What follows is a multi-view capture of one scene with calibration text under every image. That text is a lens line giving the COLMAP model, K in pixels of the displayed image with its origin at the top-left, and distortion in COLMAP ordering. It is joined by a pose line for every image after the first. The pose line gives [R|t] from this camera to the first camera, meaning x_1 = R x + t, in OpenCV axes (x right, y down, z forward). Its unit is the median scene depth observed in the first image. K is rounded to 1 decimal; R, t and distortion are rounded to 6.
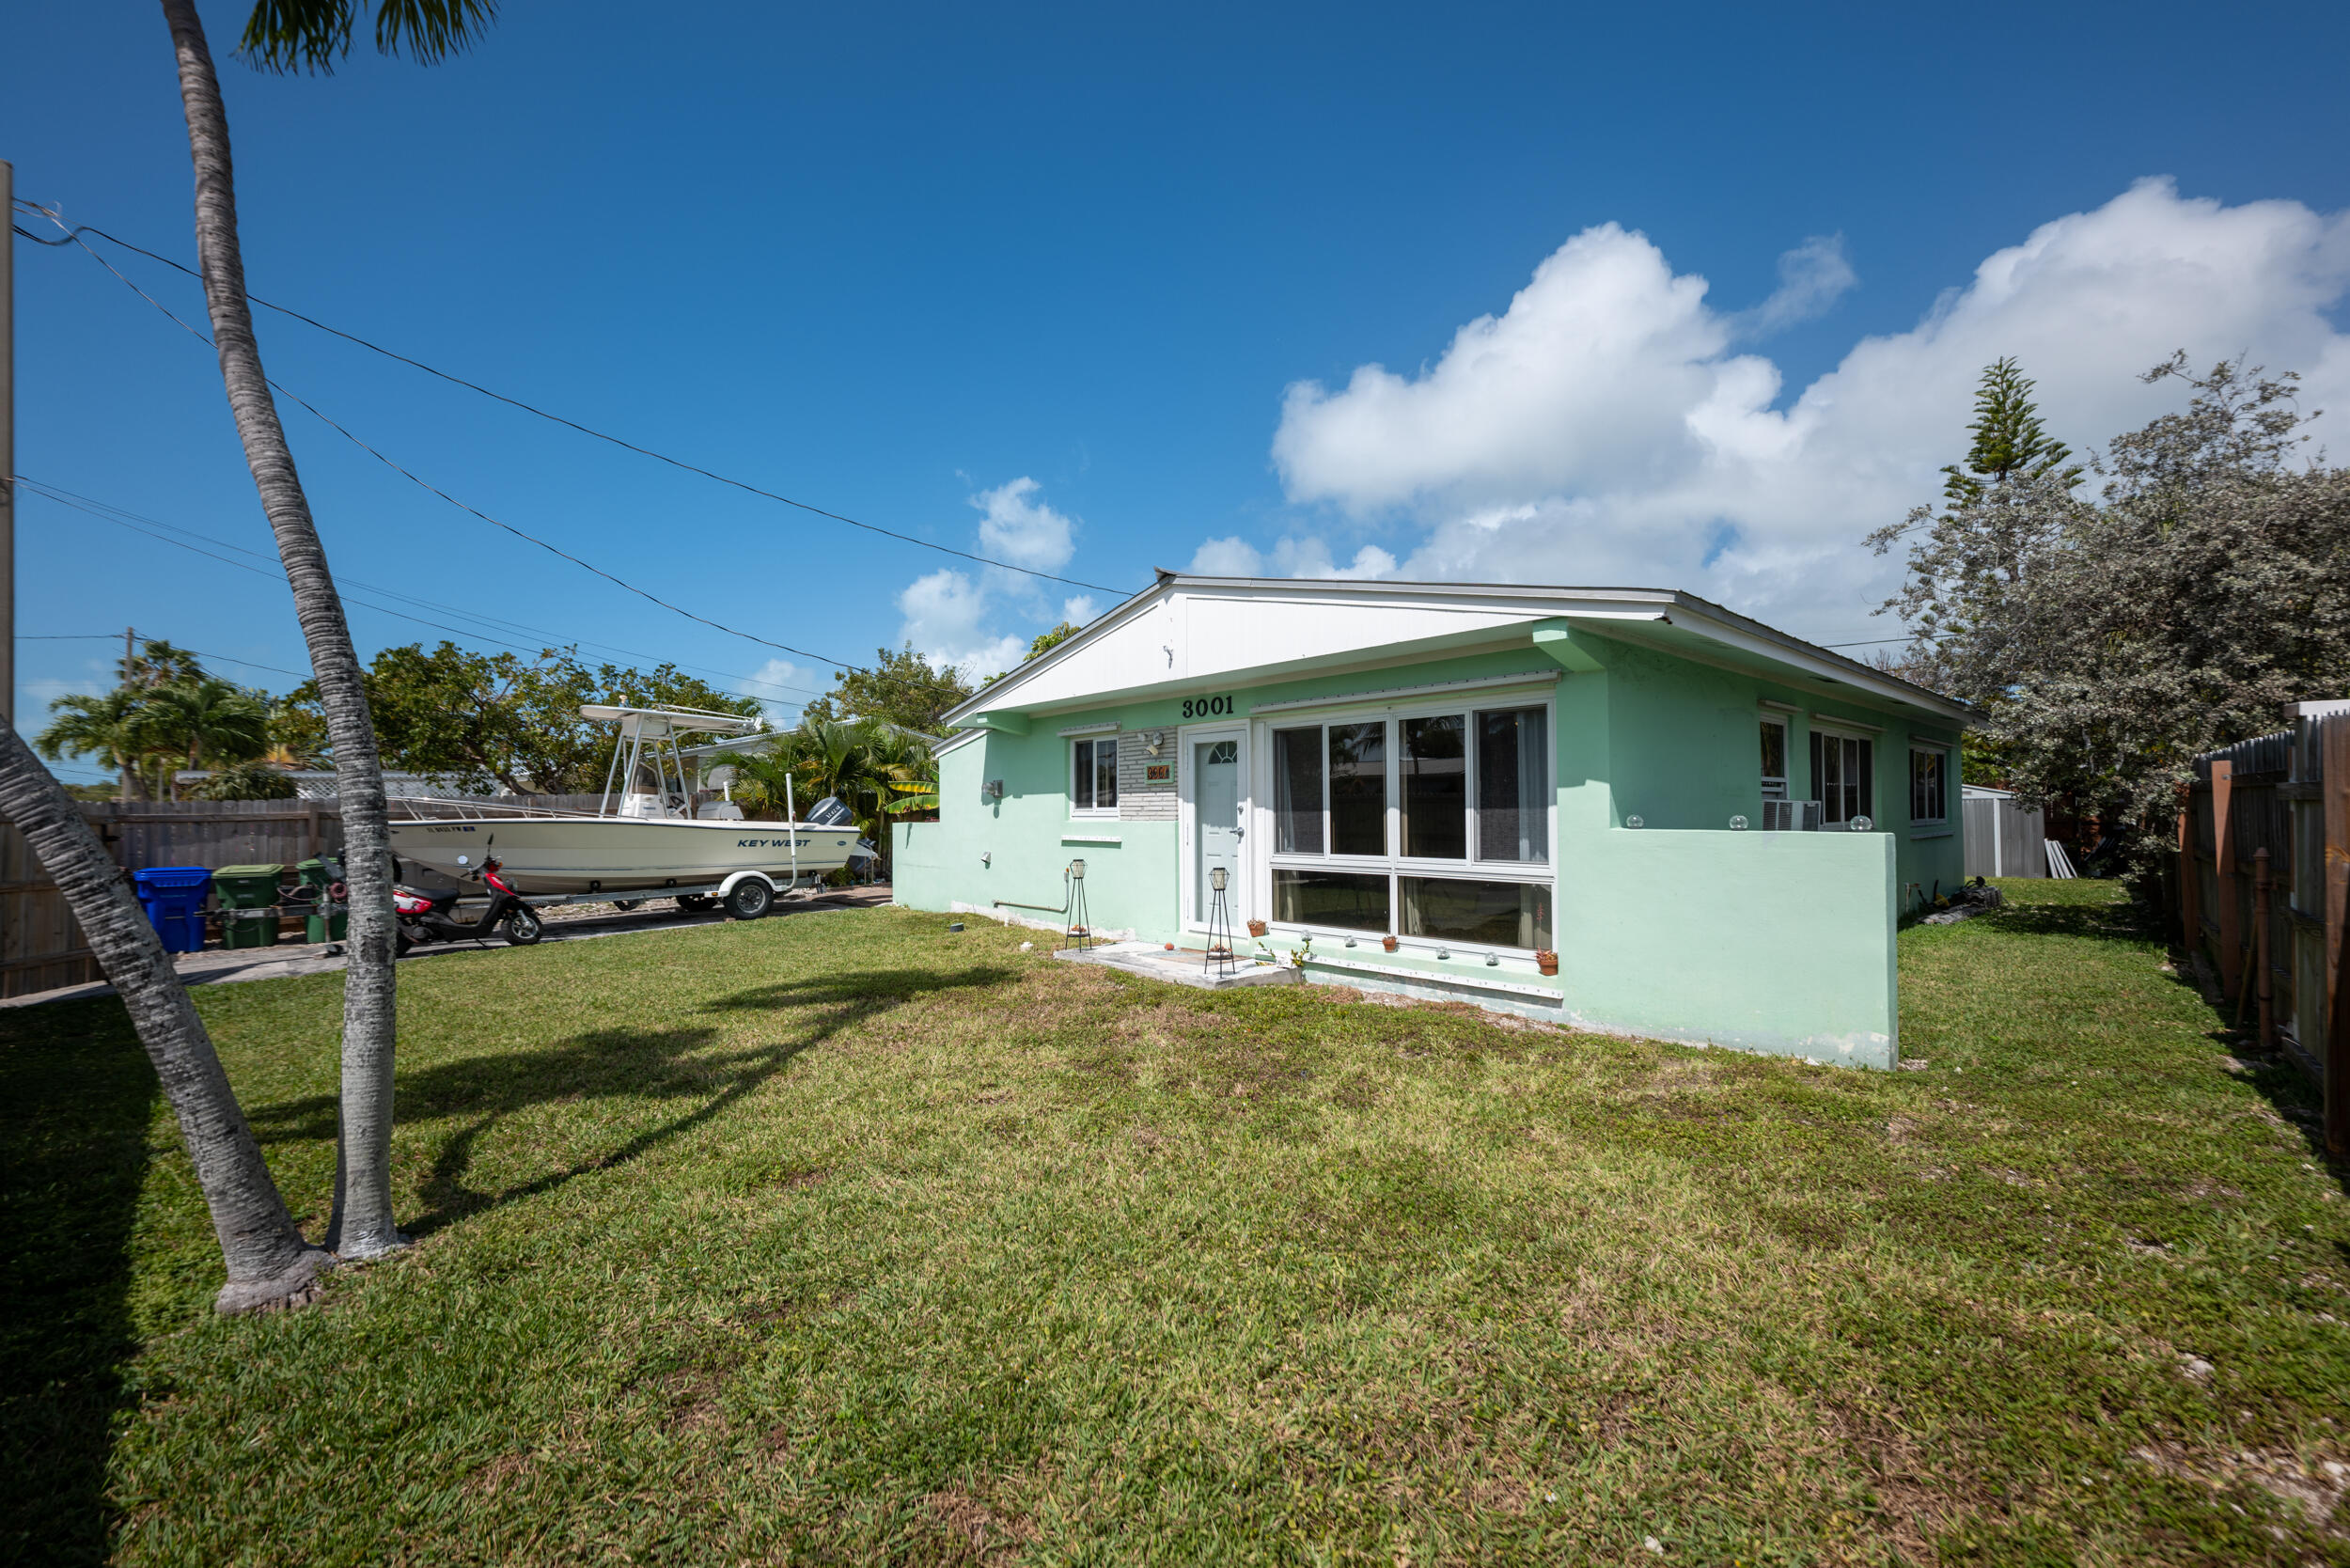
lens RADIAL K [[964.4, 0, 1180.0], [0, 964.4, 783.1], [0, 0, 1]] dist [0.000926, -0.000039]
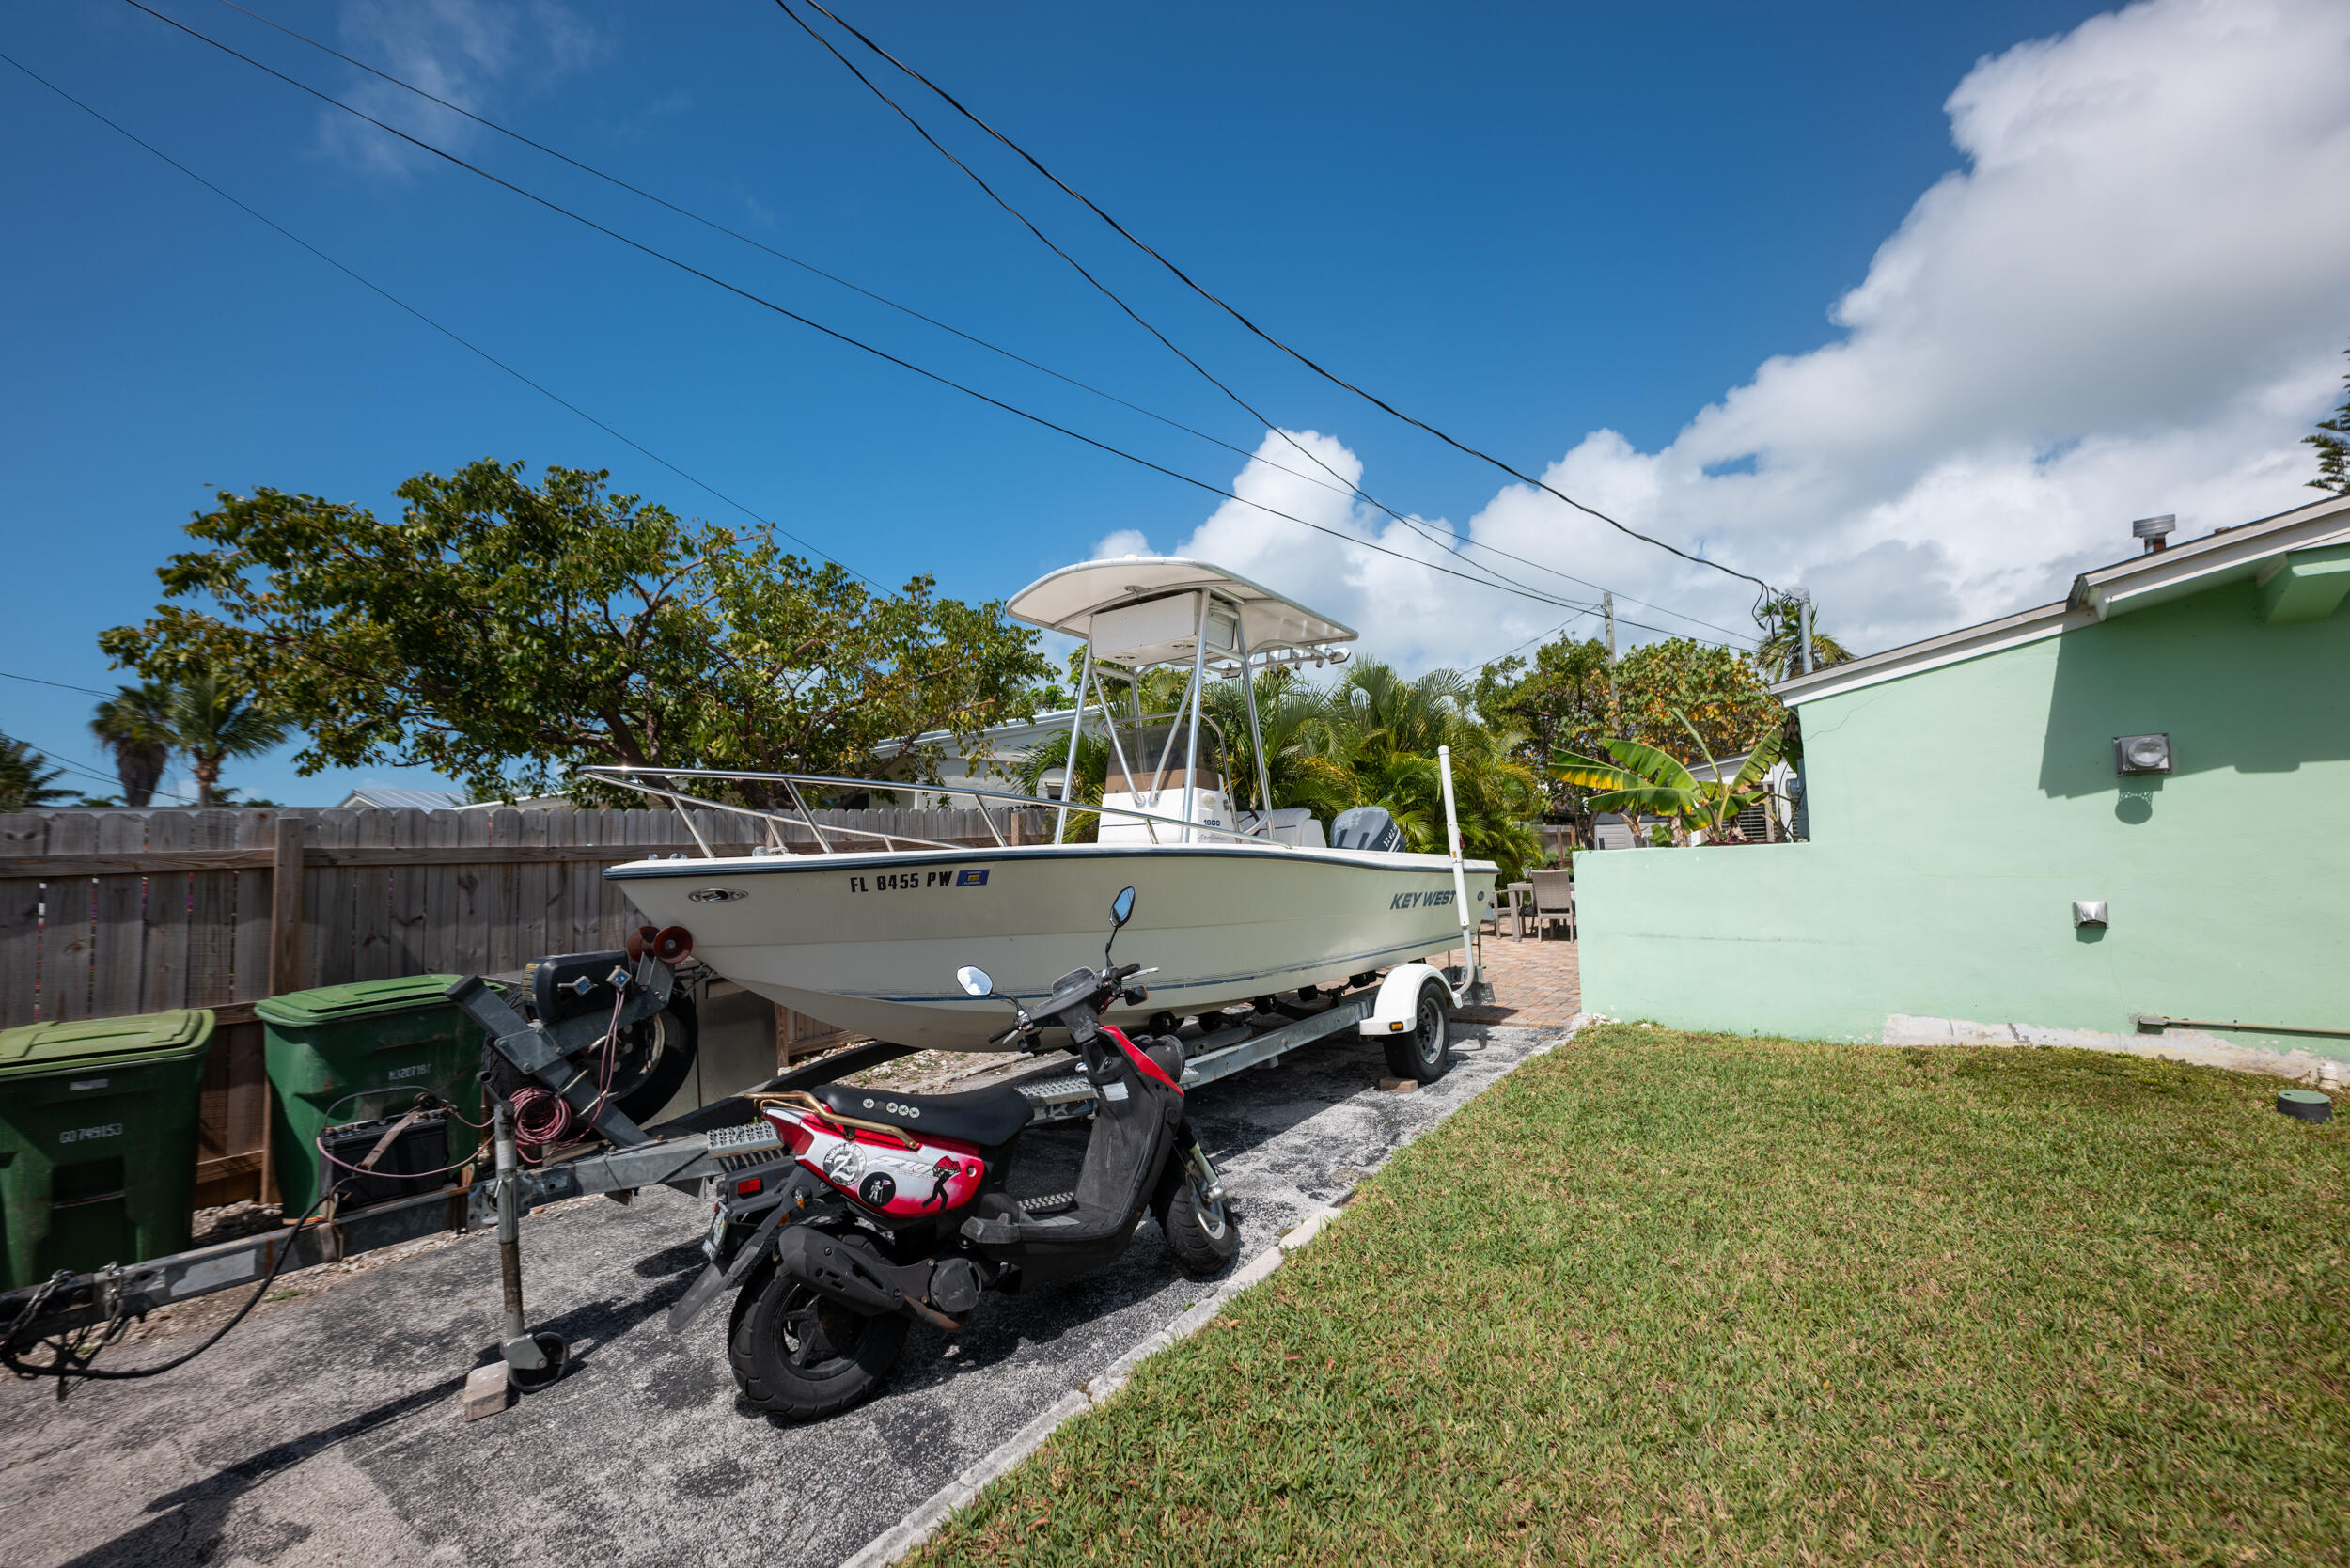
lens RADIAL K [[936.9, 0, 1170.9], [0, 936.9, 799.5], [0, 0, 1]] dist [0.002154, 0.000169]
pose [[0.987576, -0.013542, 0.156557, -0.649191], [0.018938, 0.999275, -0.033023, 0.030138], [-0.155996, 0.035578, 0.987117, 0.626337]]
